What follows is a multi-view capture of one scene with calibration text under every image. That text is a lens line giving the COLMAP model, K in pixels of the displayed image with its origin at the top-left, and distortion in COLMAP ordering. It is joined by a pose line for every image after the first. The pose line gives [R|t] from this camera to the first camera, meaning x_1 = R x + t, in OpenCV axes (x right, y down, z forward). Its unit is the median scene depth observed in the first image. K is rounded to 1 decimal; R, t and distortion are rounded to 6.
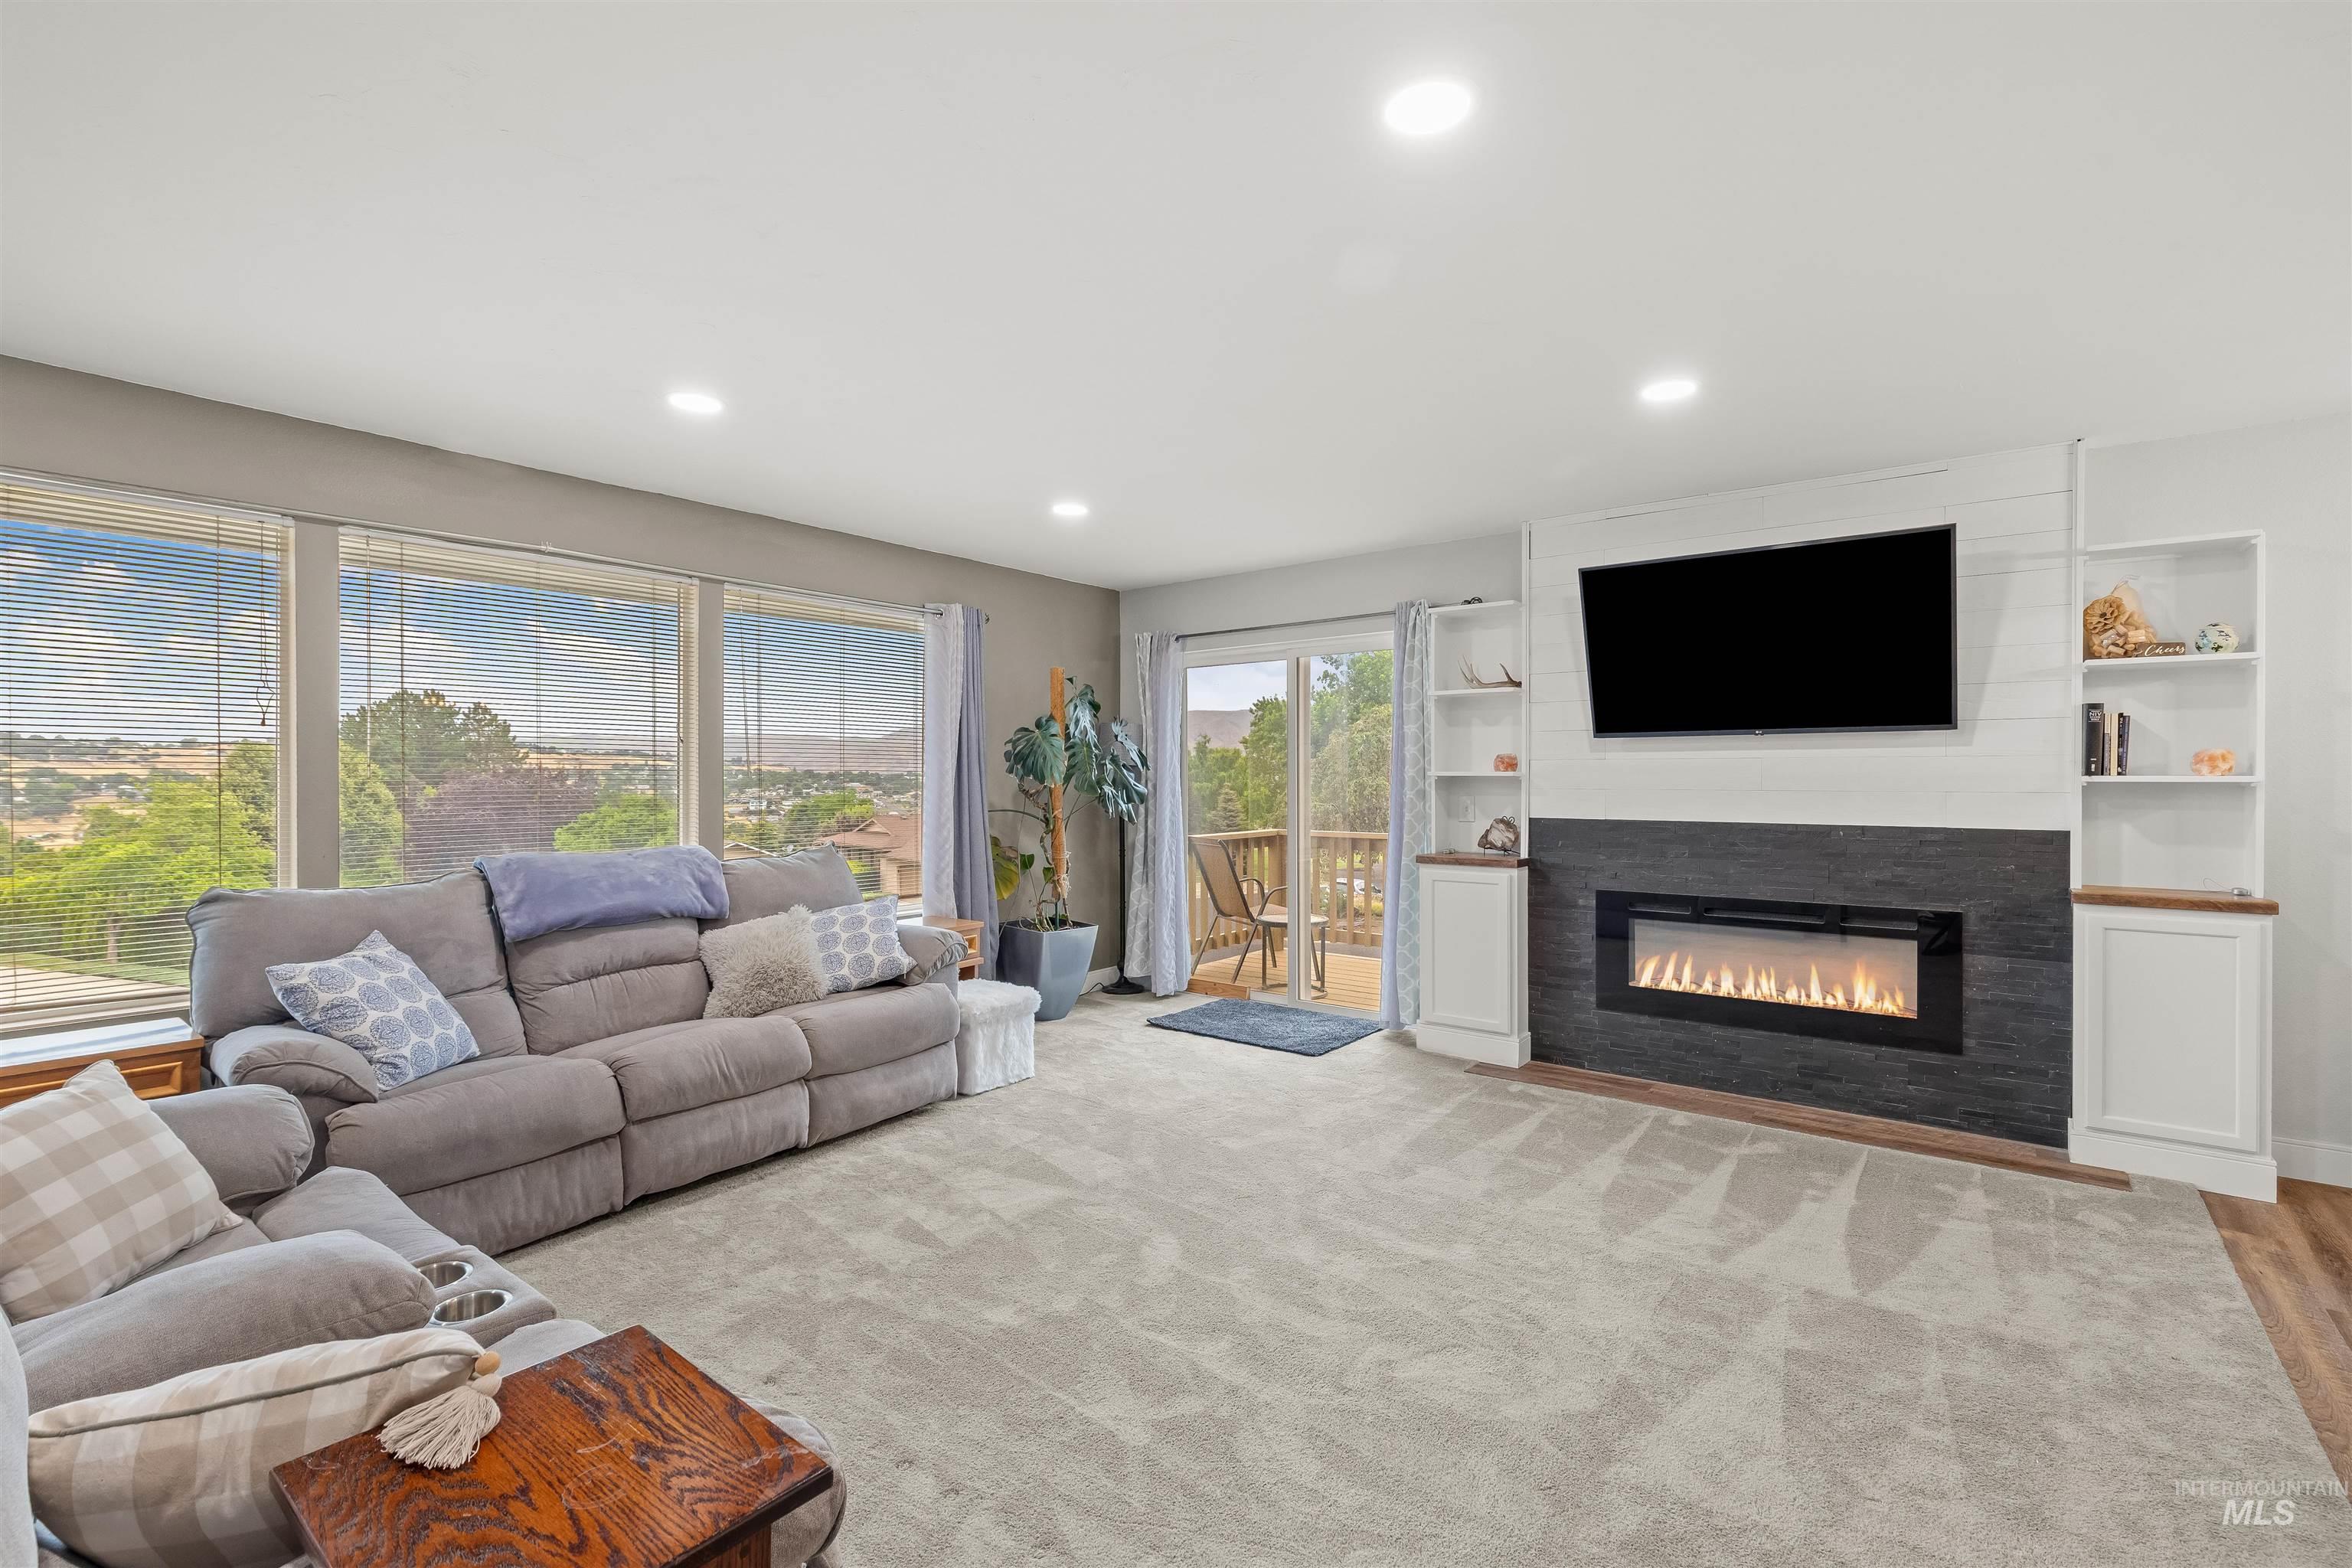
lens RADIAL K [[1051.4, 0, 1172.1], [0, 1051.4, 775.5], [0, 0, 1]] dist [-0.003138, -0.000072]
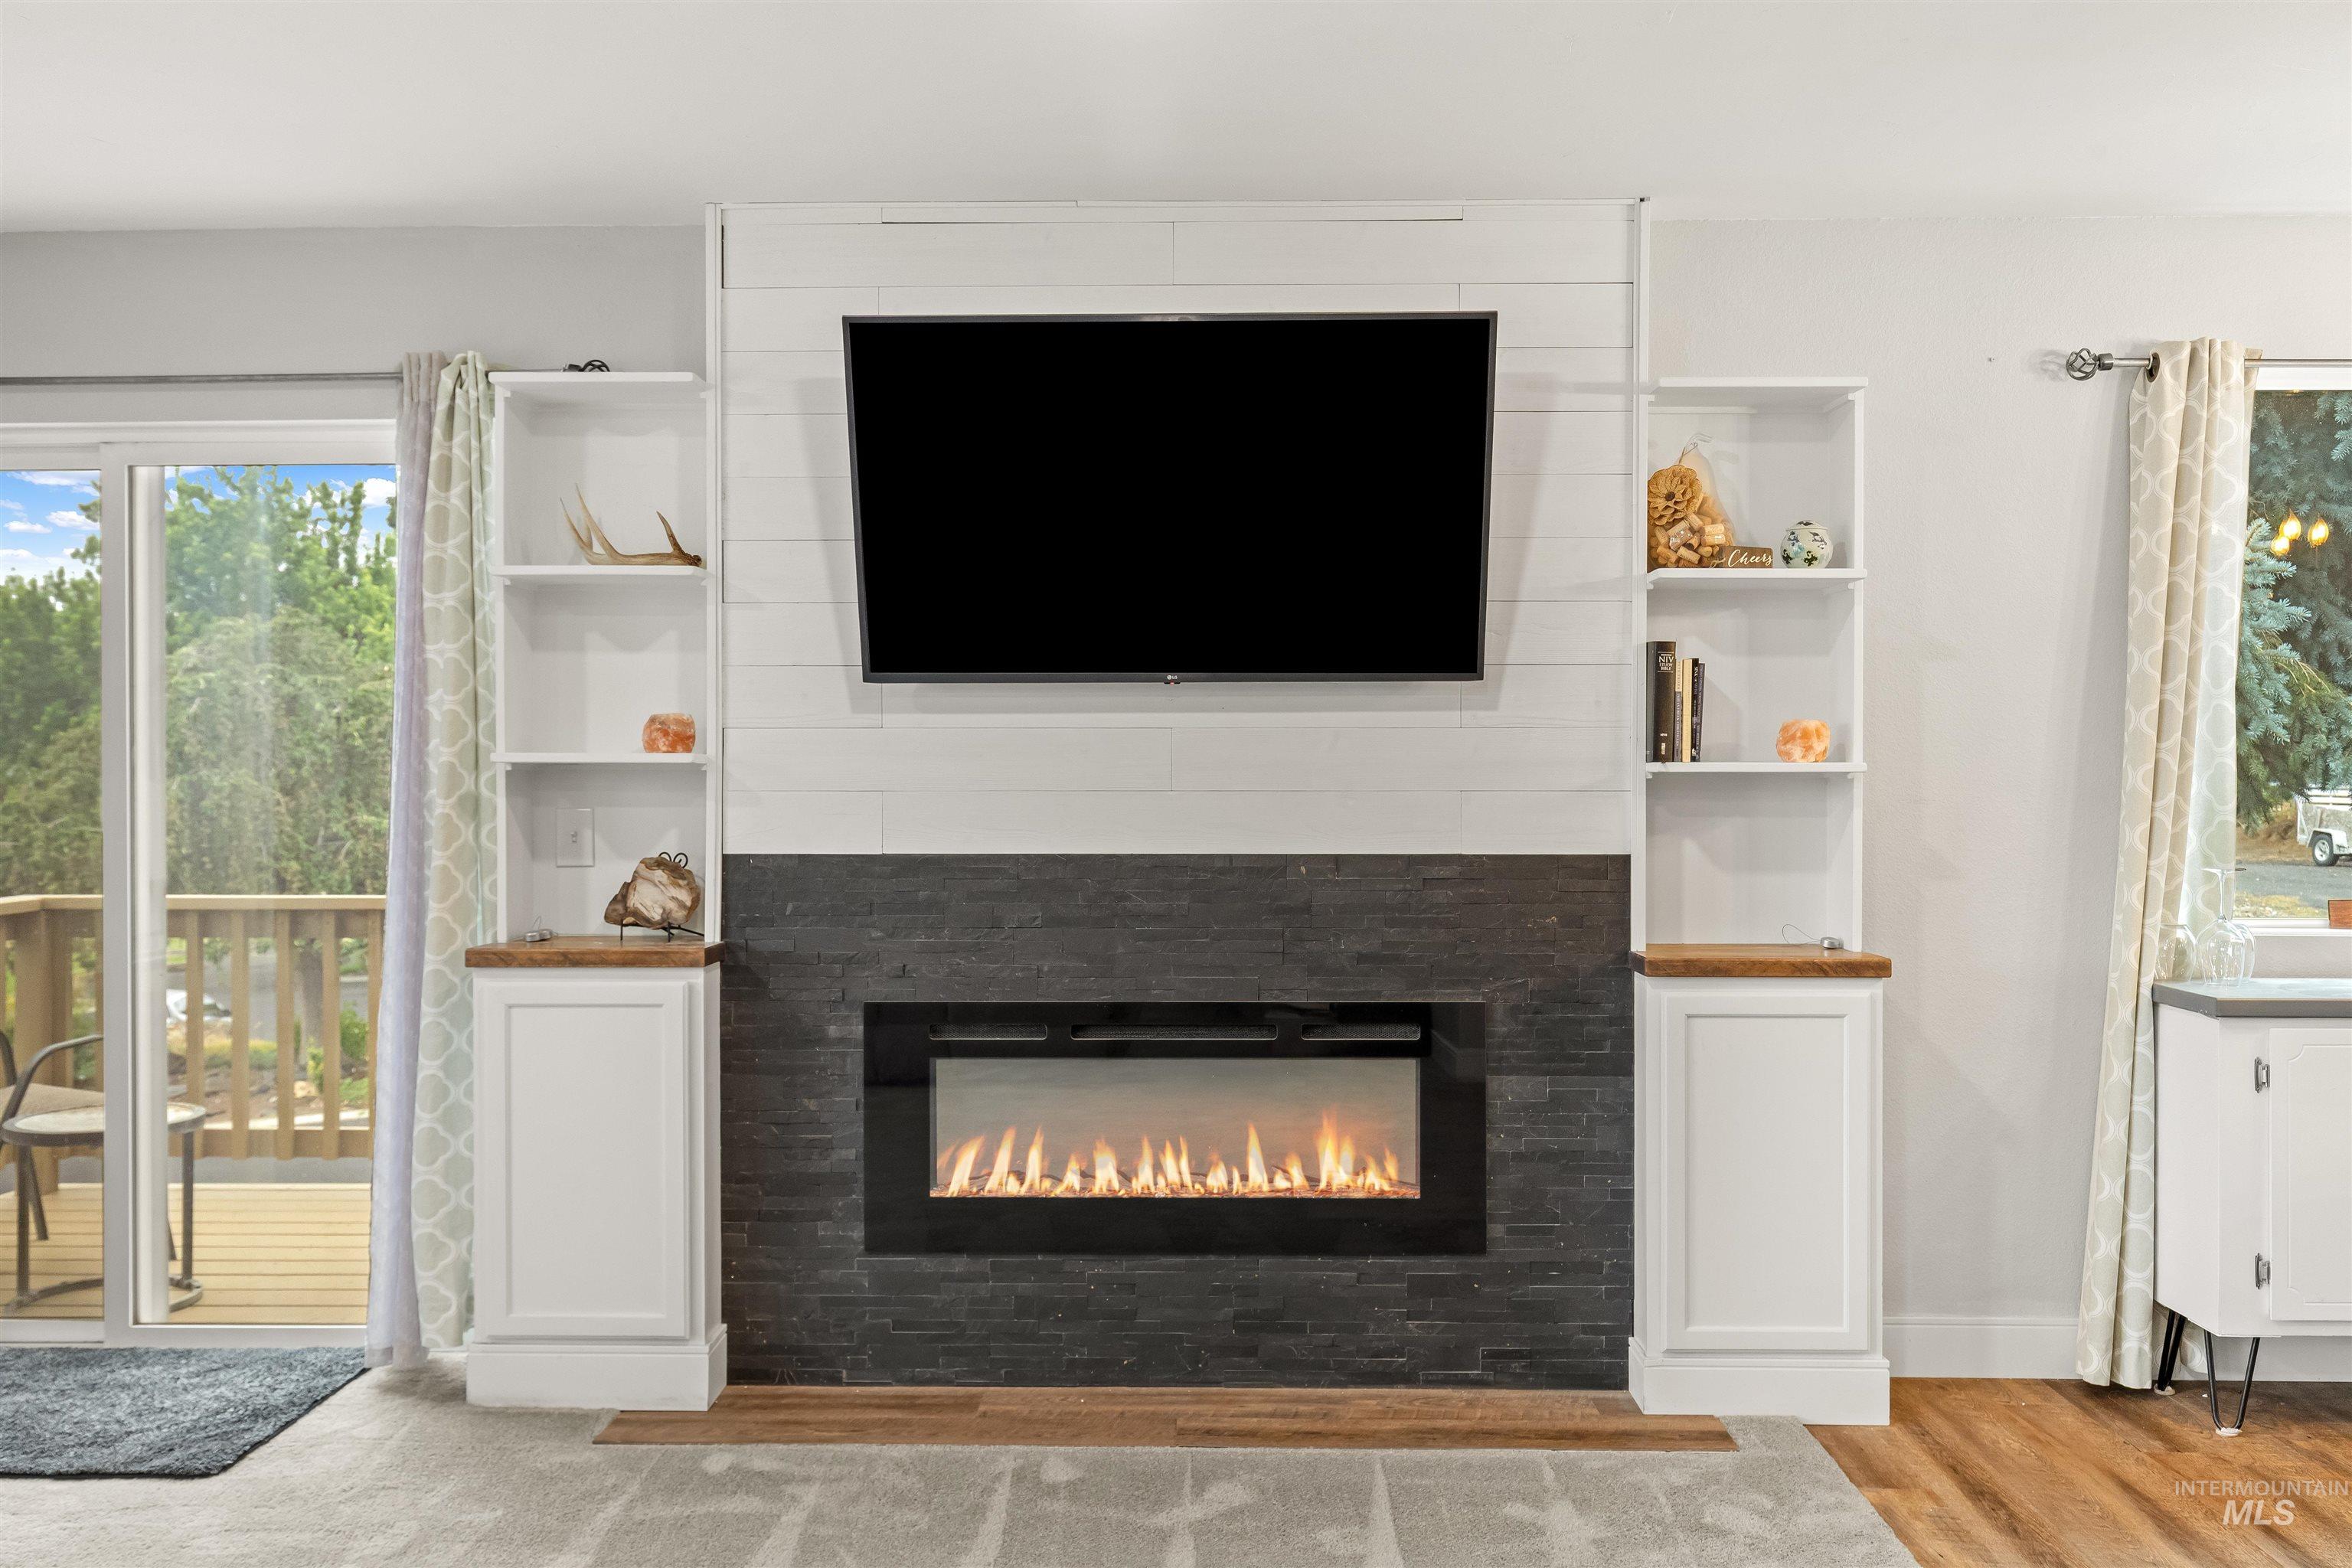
lens RADIAL K [[2004.6, 0, 1172.5], [0, 2004.6, 777.0], [0, 0, 1]] dist [0.003715, 0.007720]
pose [[0.800103, -0.002292, 0.599859, -0.031418], [0.000045, 0.999993, 0.003761, 0.003978], [-0.599863, -0.002982, 0.800097, 0.223256]]
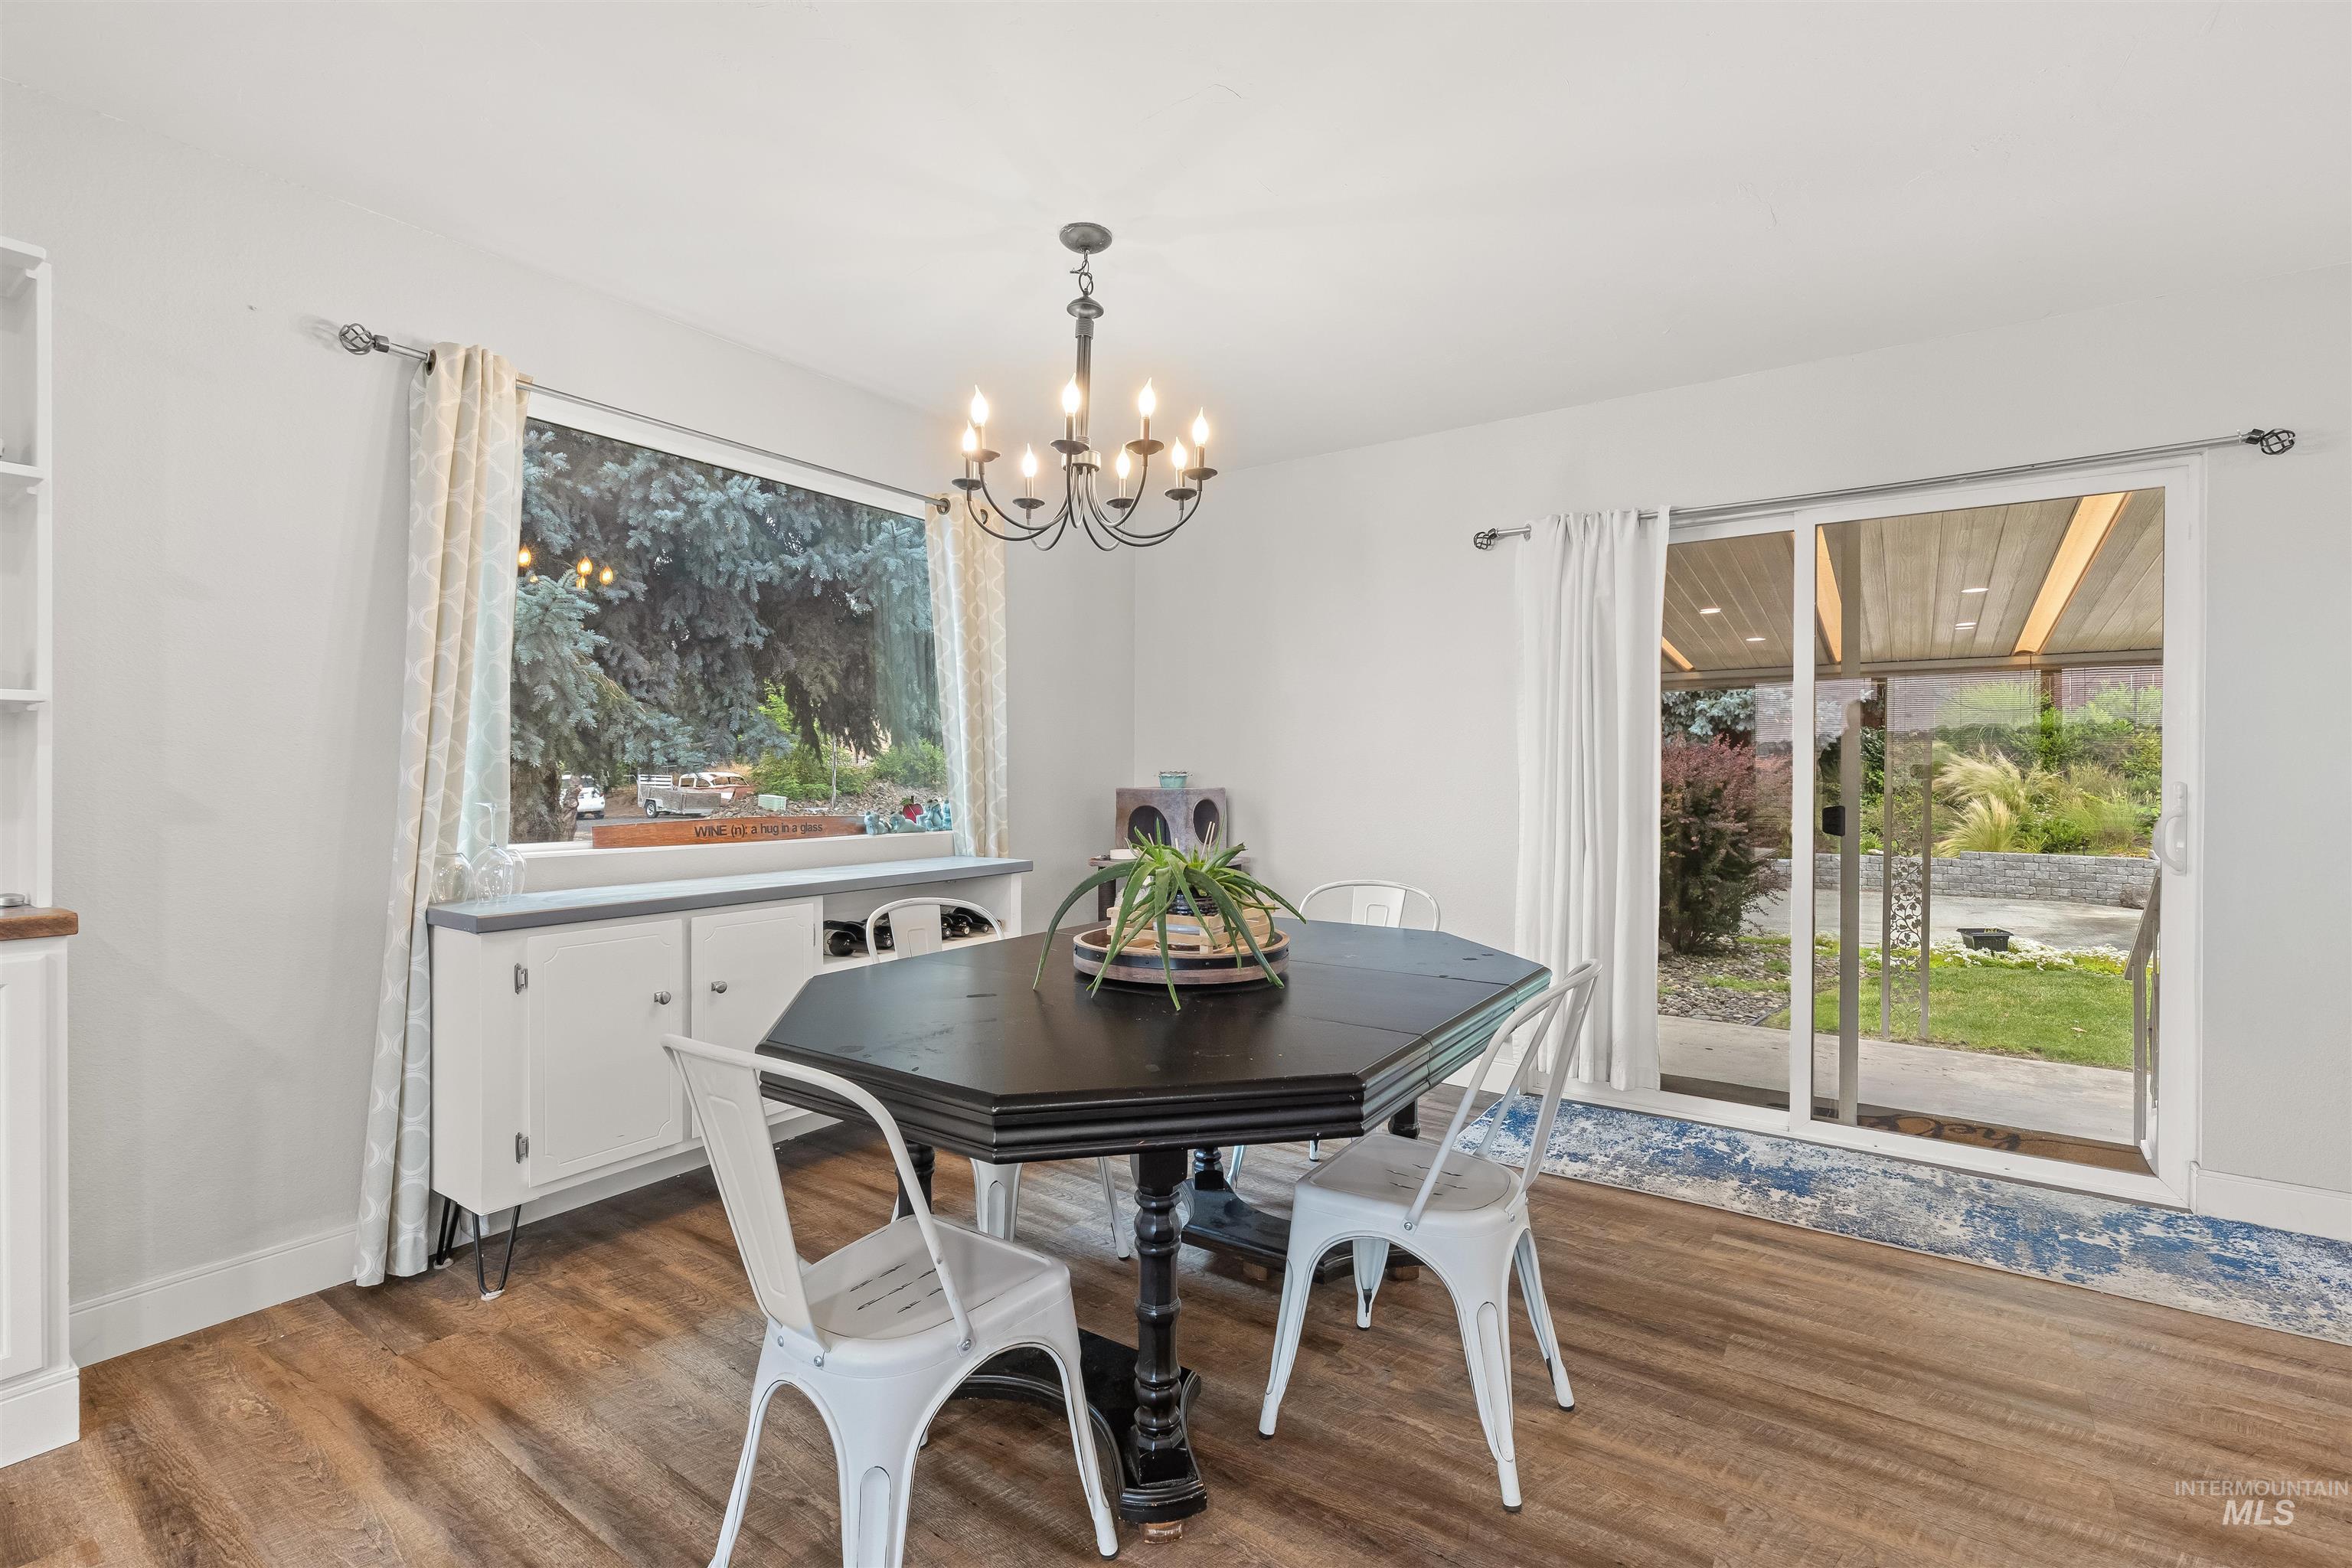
lens RADIAL K [[1051.4, 0, 1172.1], [0, 1051.4, 775.5], [0, 0, 1]] dist [-0.003138, -0.000072]
pose [[-0.047834, -0.003701, 0.998848, 0.369543], [-0.000722, 0.999993, 0.003671, 0.035857], [-0.998855, -0.000545, -0.047836, 0.348563]]
